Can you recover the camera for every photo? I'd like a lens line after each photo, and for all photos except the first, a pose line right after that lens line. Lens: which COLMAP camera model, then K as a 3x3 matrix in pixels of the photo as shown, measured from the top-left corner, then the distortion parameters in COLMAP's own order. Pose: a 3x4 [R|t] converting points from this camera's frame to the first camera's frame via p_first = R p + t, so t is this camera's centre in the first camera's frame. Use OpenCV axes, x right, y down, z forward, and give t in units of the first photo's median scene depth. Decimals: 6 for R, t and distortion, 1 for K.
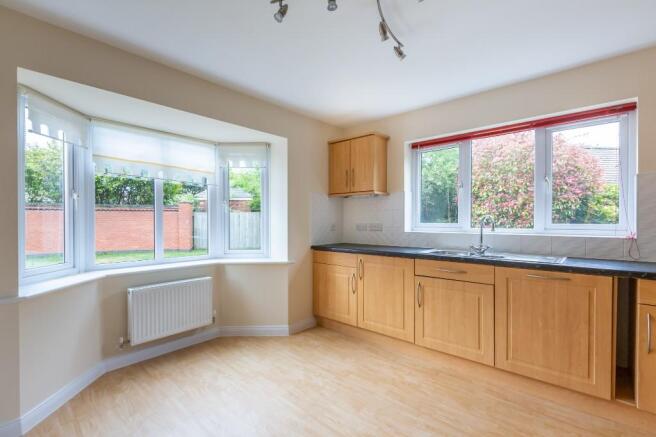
lens RADIAL K [[310.5, 0, 316.7], [0, 310.5, 221.9], [0, 0, 1]] dist [0.001534, 0.000069]
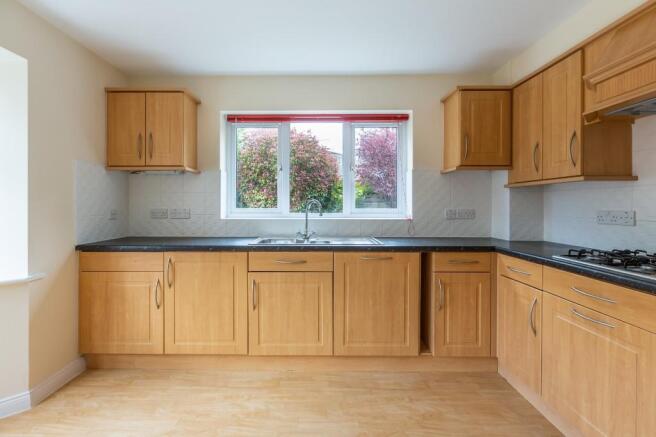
lens RADIAL K [[305.5, 0, 319.9], [0, 305.5, 205.6], [0, 0, 1]] dist [0.001543, -0.000274]
pose [[0.738259, 0.000952, 0.674517, -0.087281], [0.001602, 0.999994, -0.003165, -0.000688], [-0.674516, 0.003417, 0.738253, 0.262868]]
